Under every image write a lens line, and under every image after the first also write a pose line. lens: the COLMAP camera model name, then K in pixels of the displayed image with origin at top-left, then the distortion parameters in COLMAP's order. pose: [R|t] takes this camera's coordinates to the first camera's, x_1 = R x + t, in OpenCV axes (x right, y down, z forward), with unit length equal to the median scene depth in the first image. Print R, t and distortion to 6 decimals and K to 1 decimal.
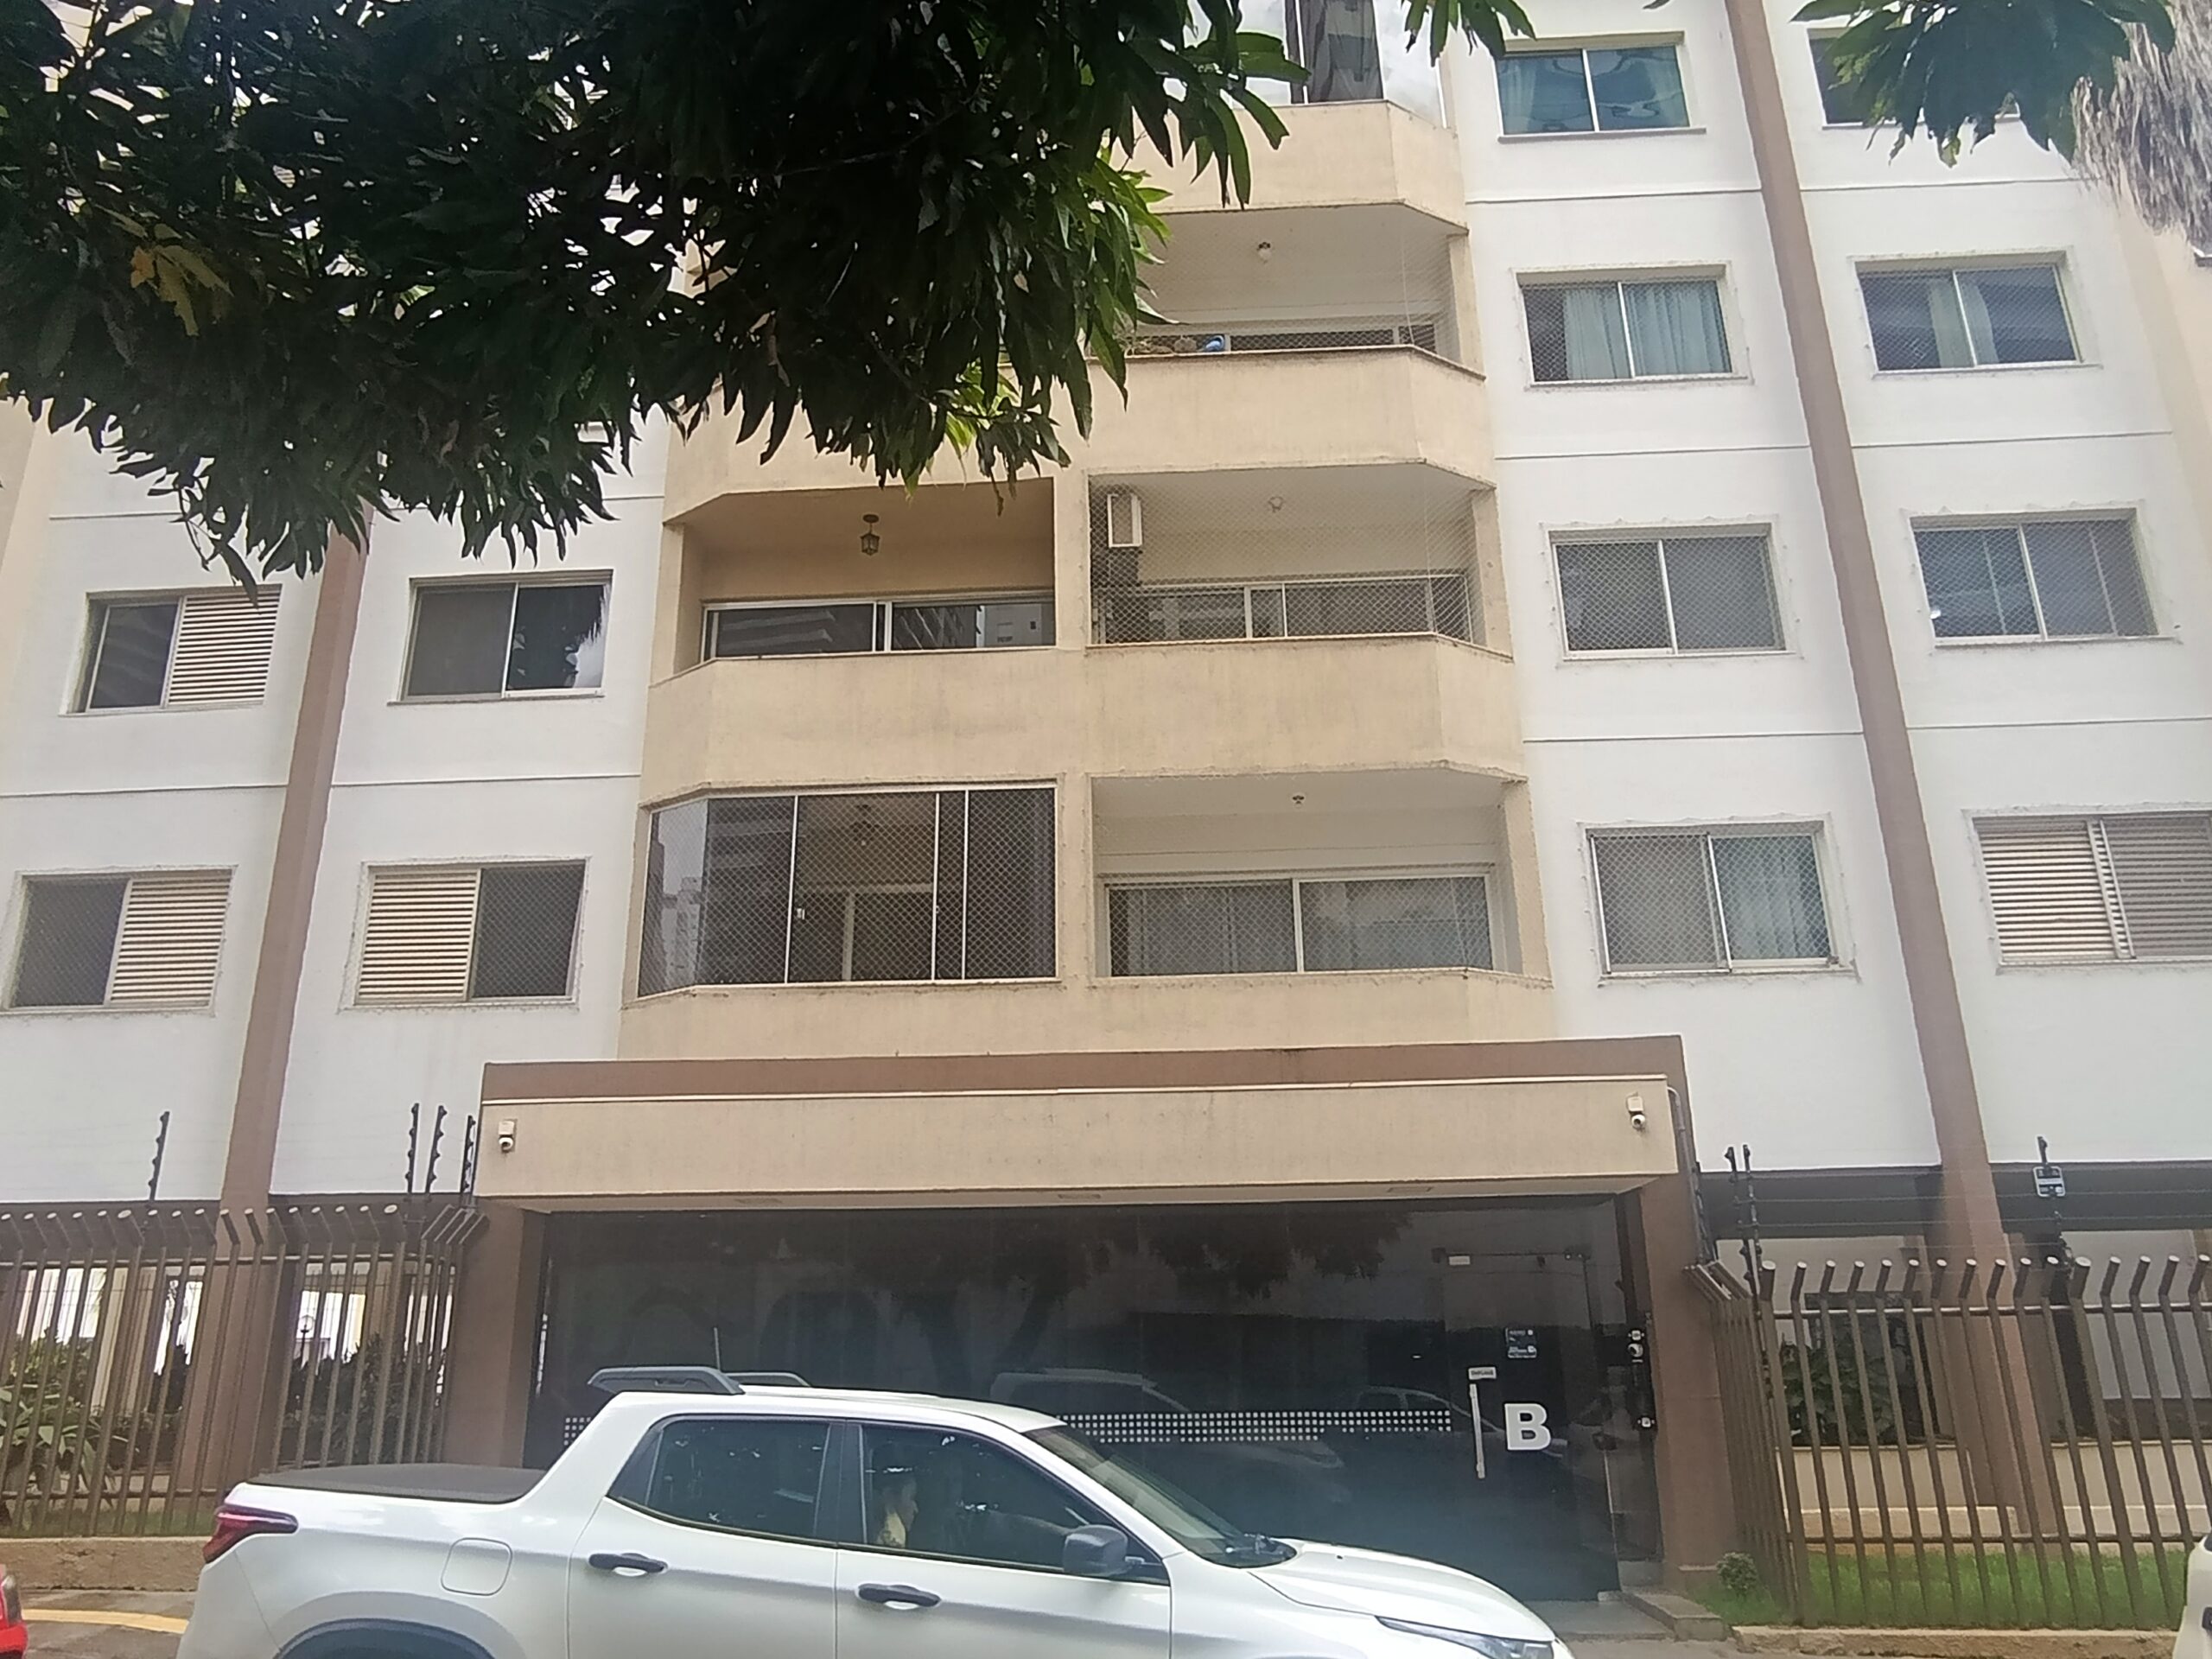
lens RADIAL K [[1643.4, 0, 1098.0], [0, 1643.4, 831.8], [0, 0, 1]] dist [-0.043318, 0.021555]
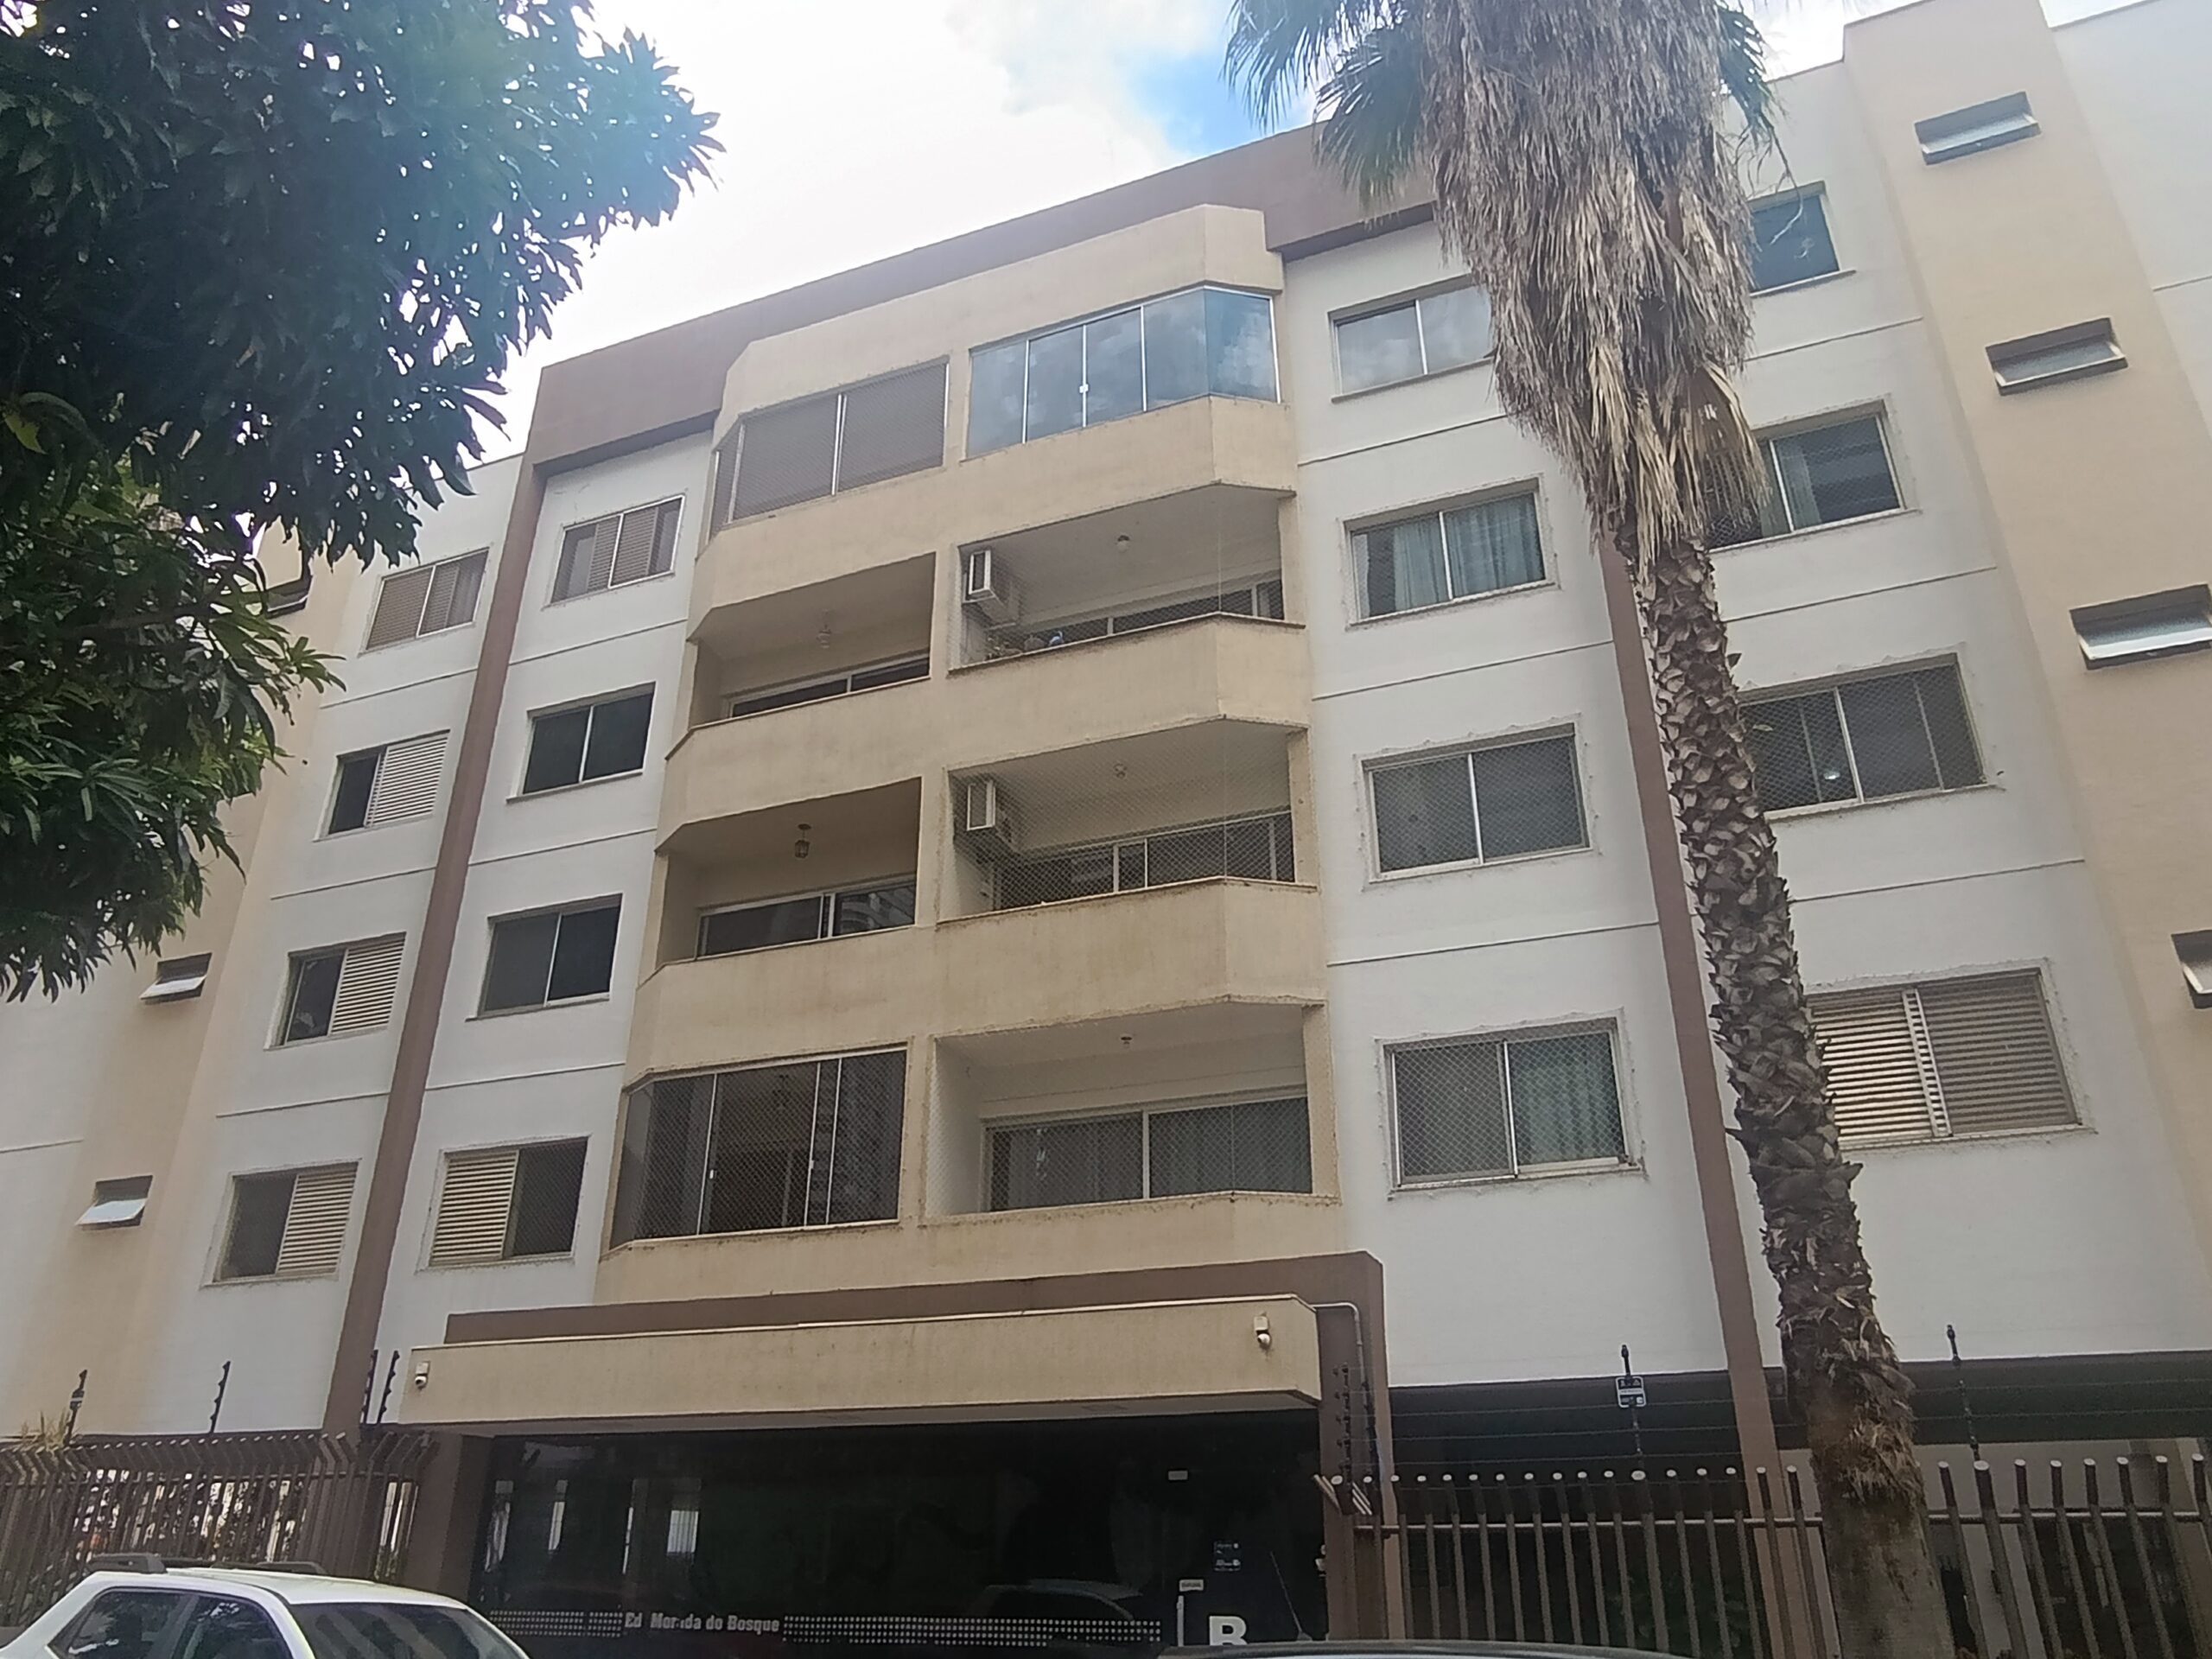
lens RADIAL K [[1643.4, 0, 1122.4], [0, 1643.4, 826.0], [0, 0, 1]] dist [-0.043318, 0.021555]
pose [[0.947037, -0.124066, -0.296190, 0.459538], [0.087487, 0.987145, -0.133759, -0.014179], [0.308977, 0.100762, 0.945717, -0.052297]]
